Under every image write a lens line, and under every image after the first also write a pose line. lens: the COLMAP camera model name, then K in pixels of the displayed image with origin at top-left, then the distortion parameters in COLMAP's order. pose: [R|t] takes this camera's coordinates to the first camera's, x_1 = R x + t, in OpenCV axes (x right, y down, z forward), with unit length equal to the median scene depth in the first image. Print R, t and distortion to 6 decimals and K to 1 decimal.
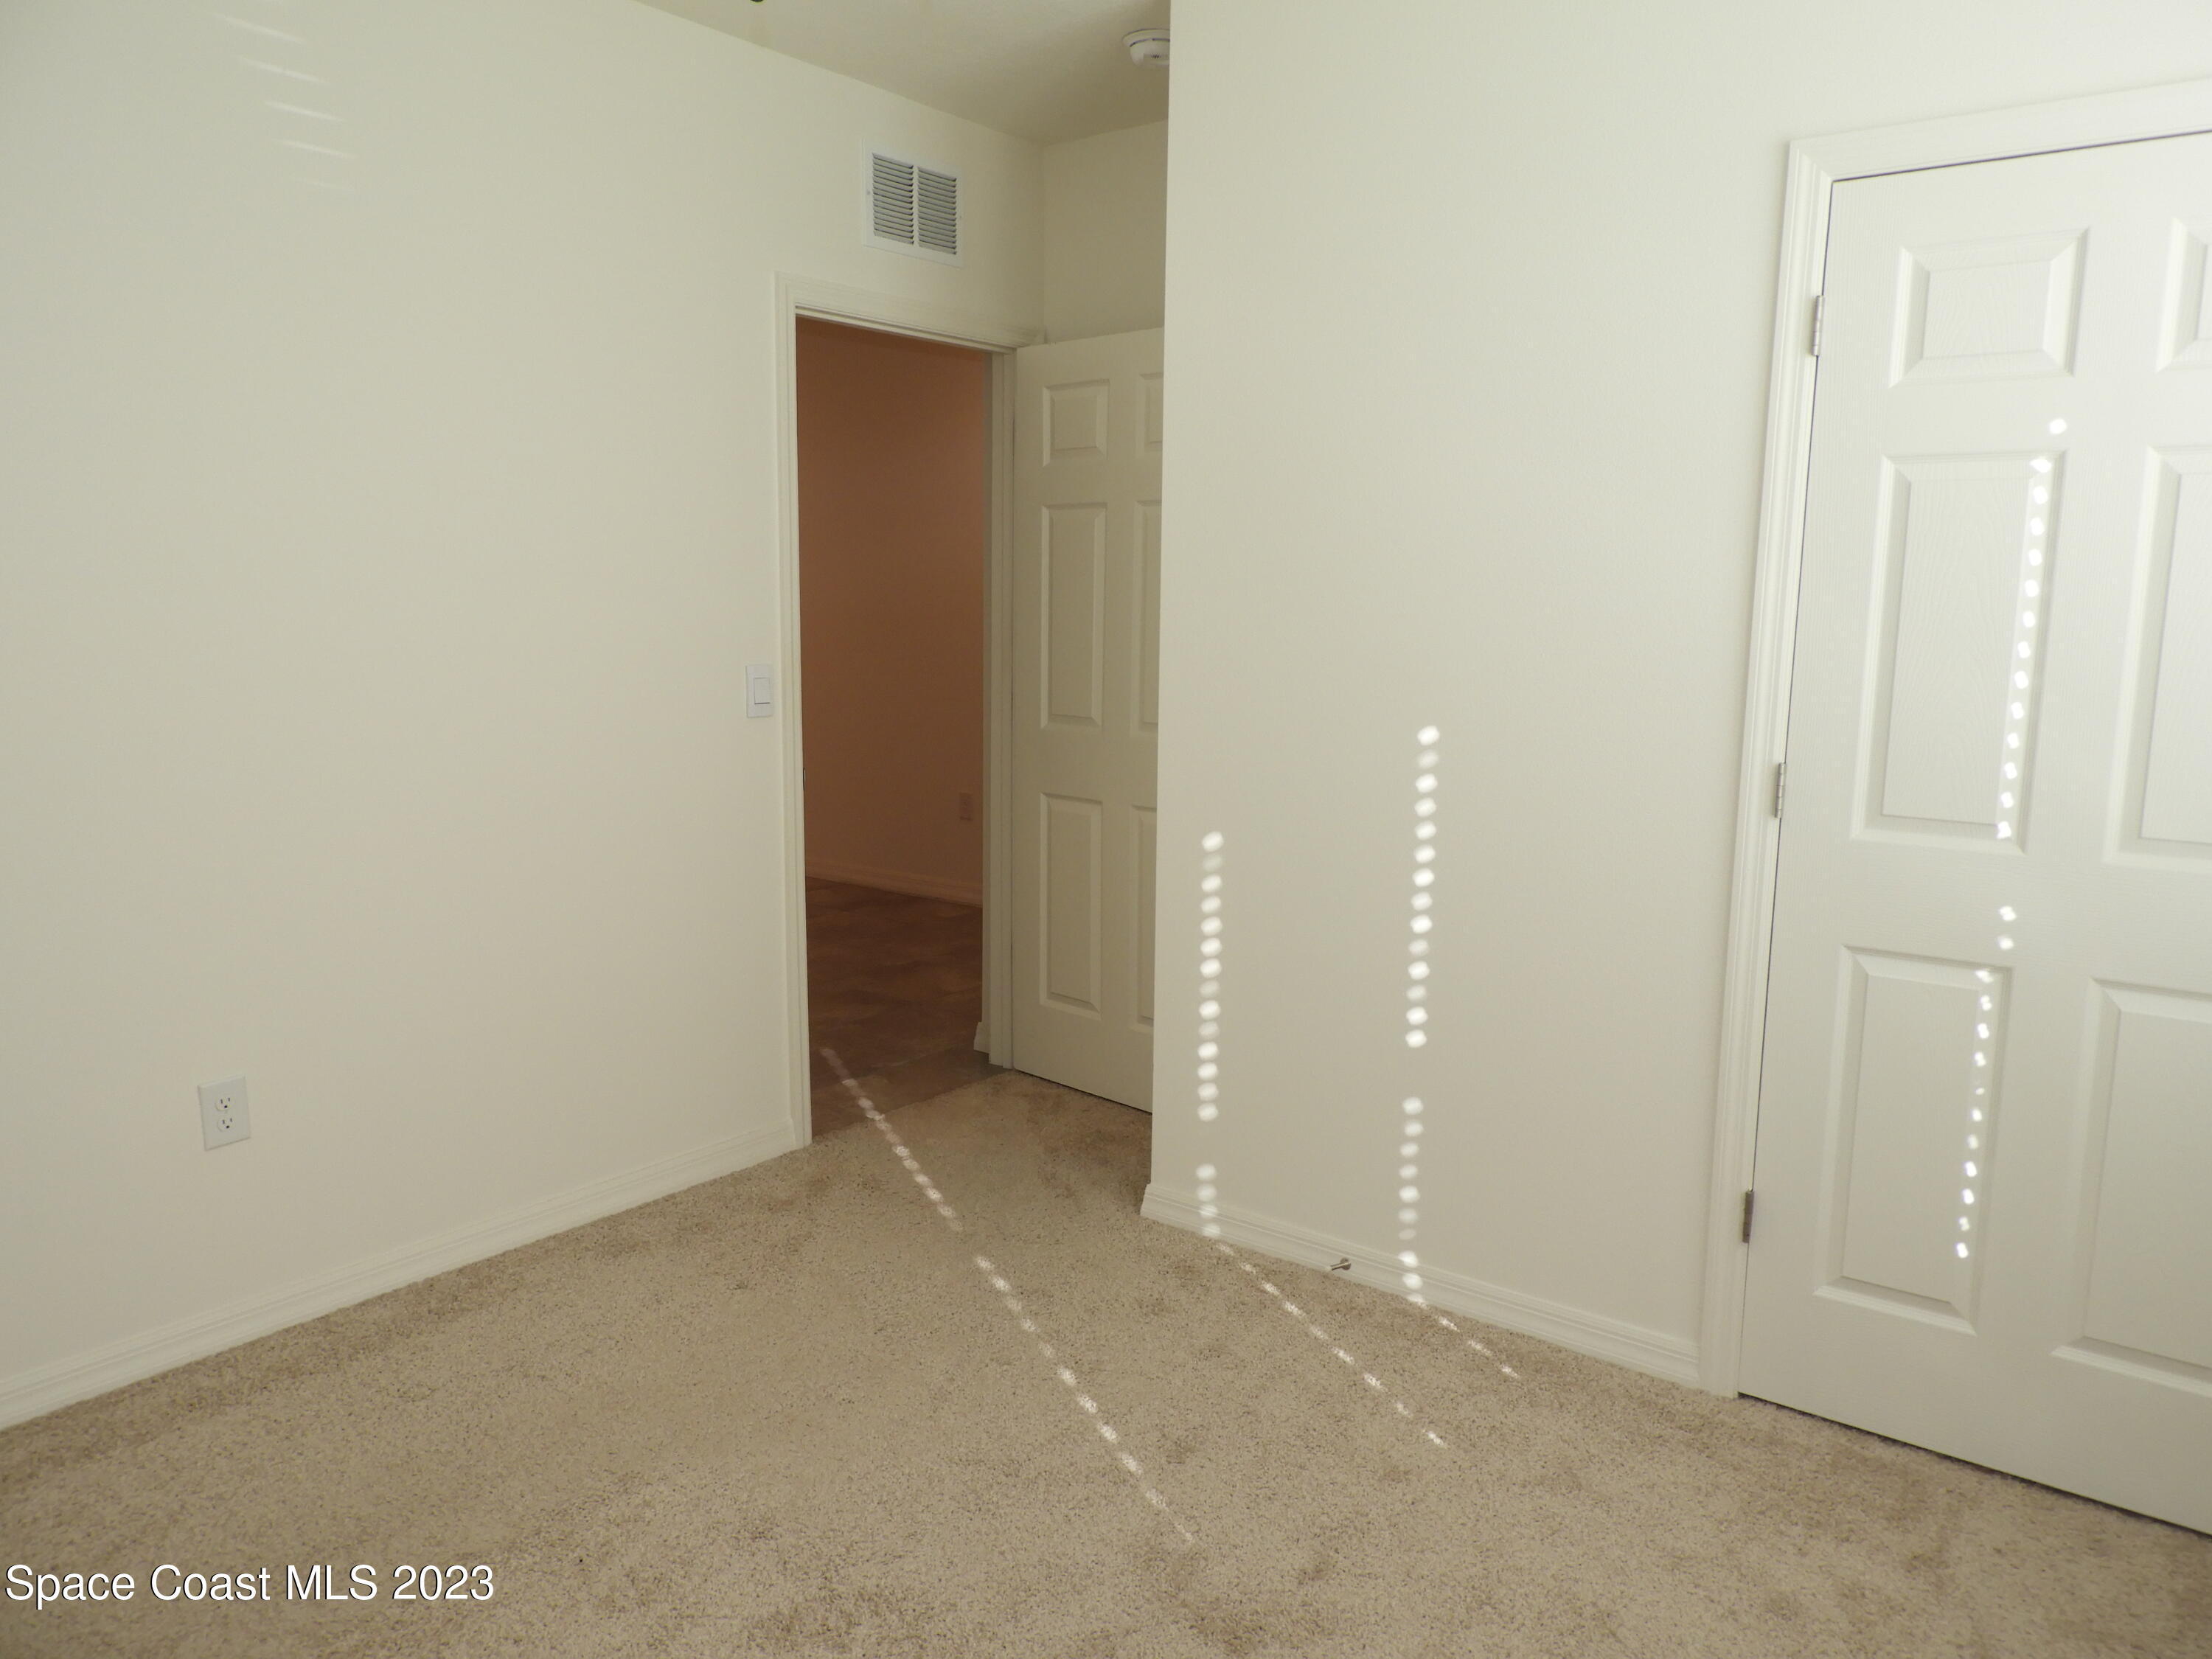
lens RADIAL K [[1649.6, 0, 1163.6], [0, 1649.6, 847.2], [0, 0, 1]] dist [0.072525, -0.021732]
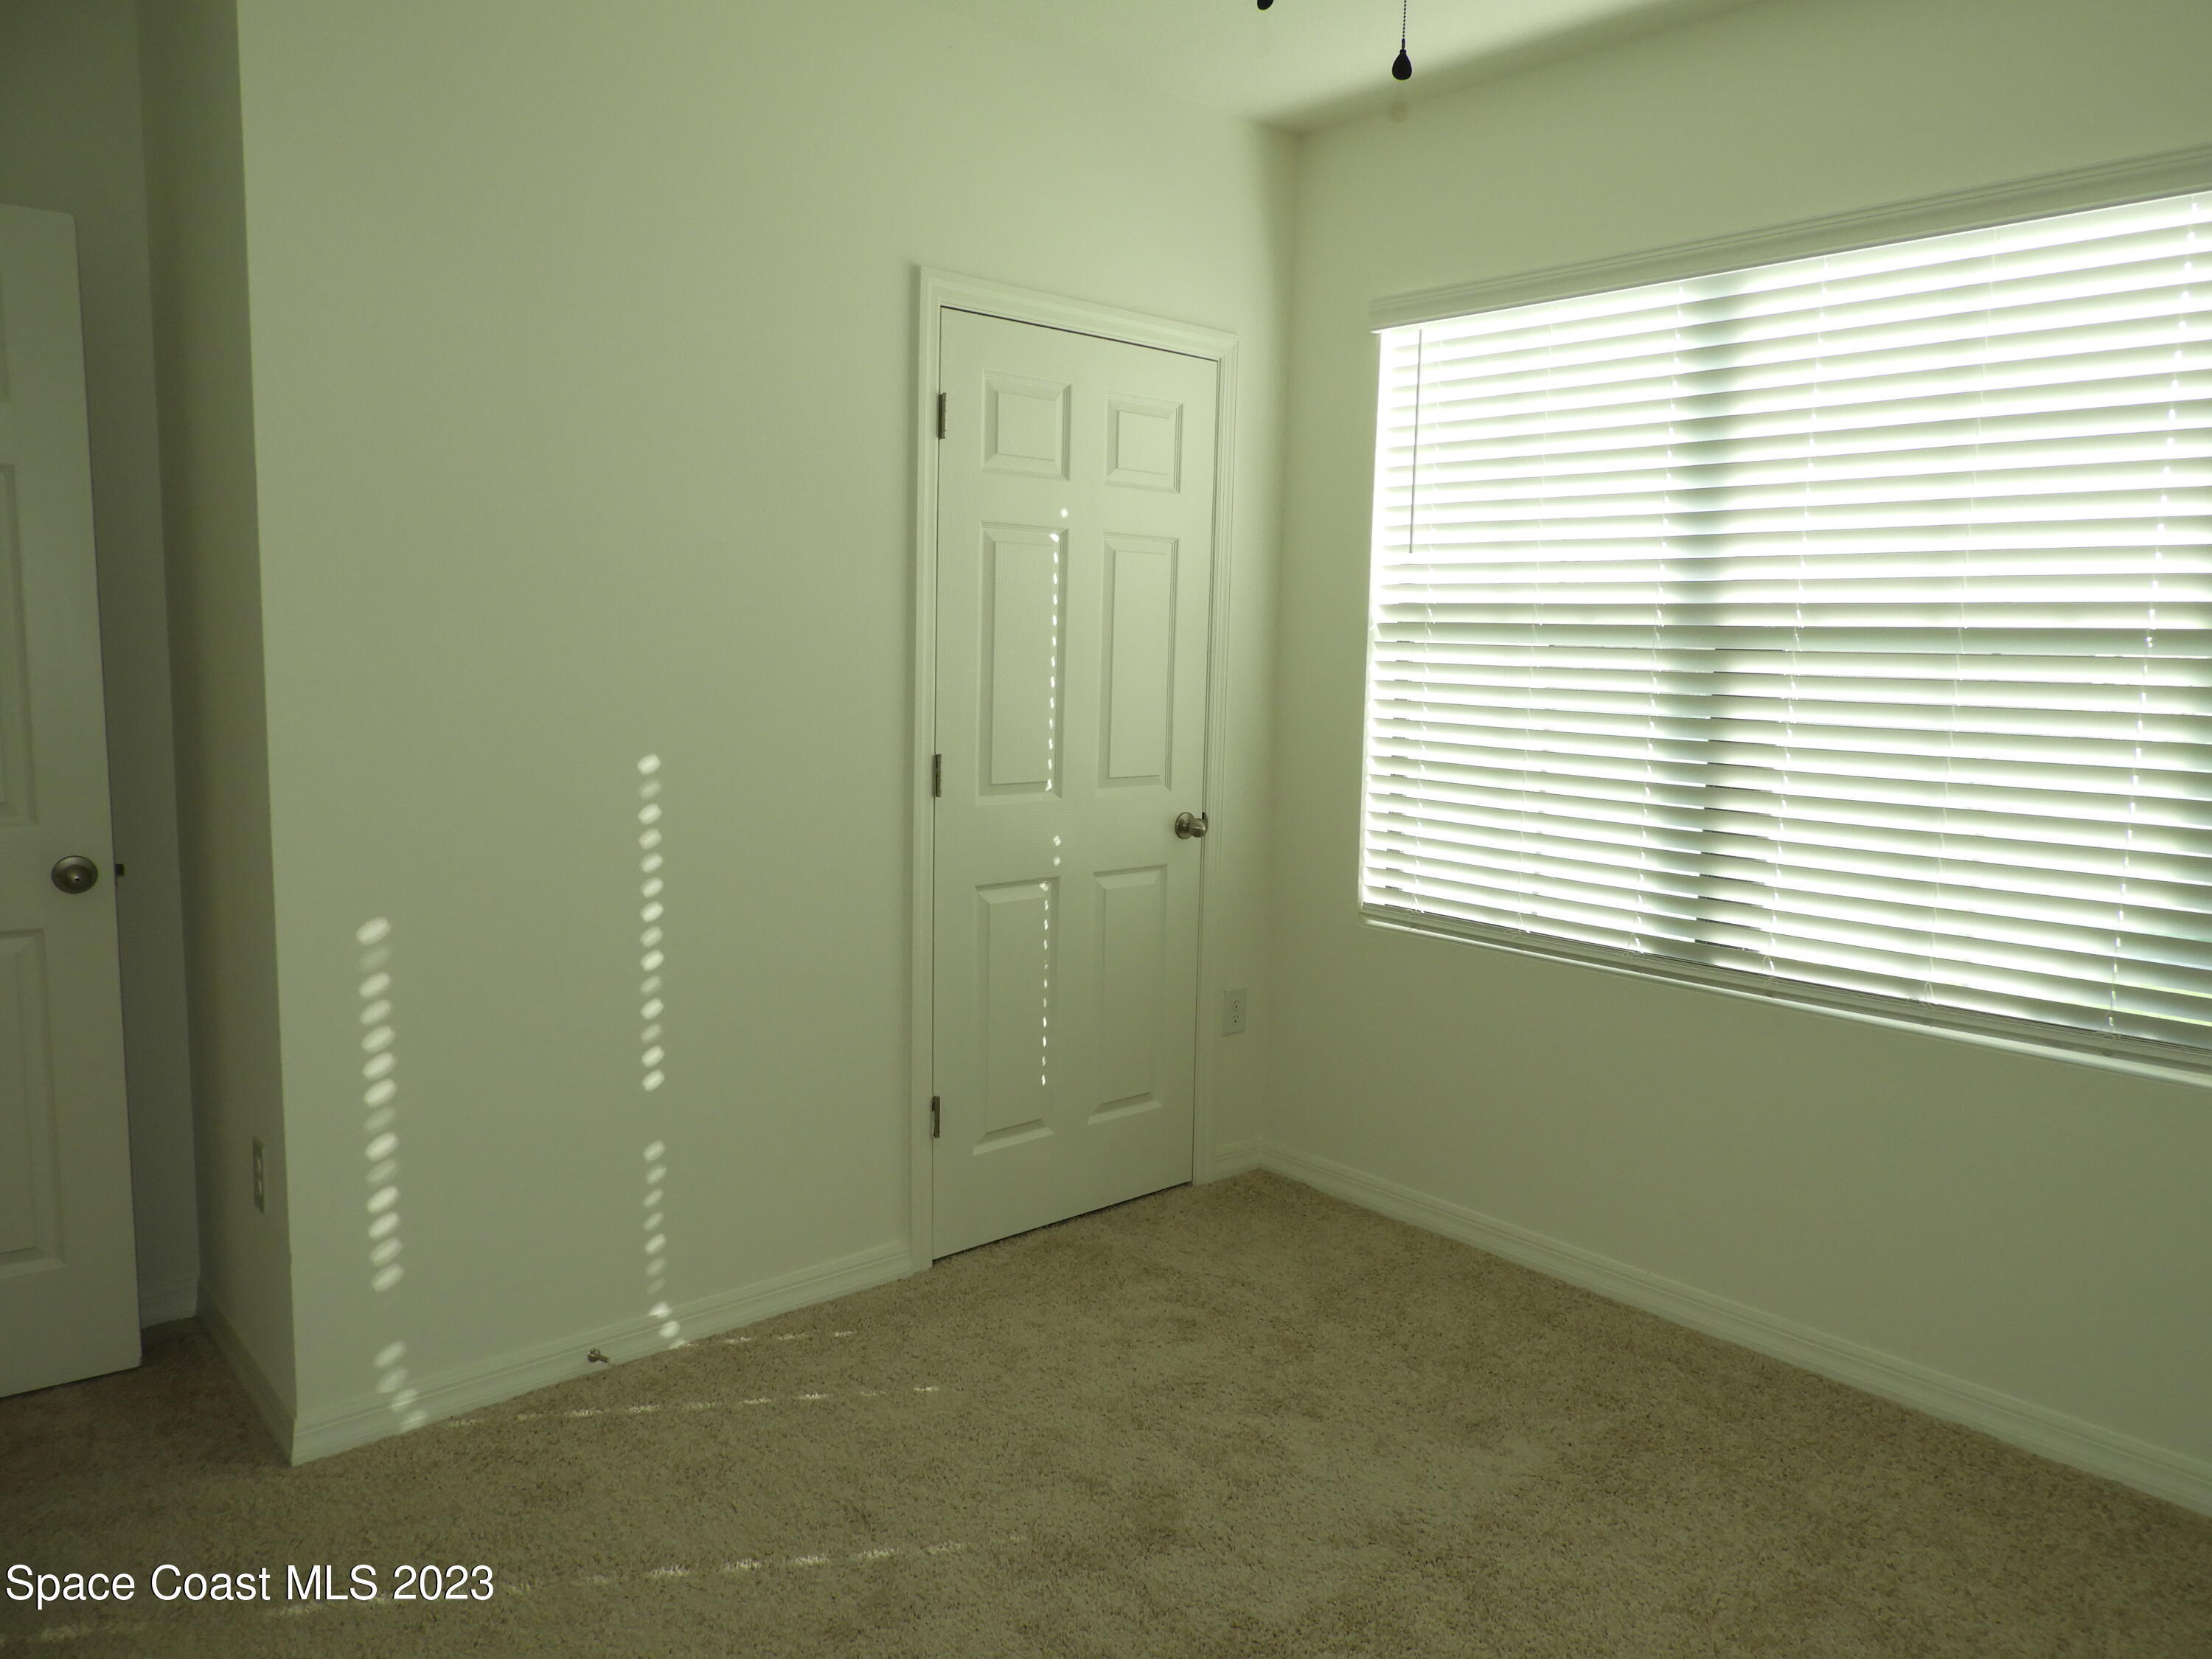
lens RADIAL K [[1630.6, 0, 1109.4], [0, 1630.6, 843.8], [0, 0, 1]] dist [0.071404, -0.004509]
pose [[0.185295, -0.138164, 0.972922, -0.720234], [0.135693, 0.984180, 0.113920, -0.093691], [-0.973269, 0.110910, 0.201112, 0.548382]]
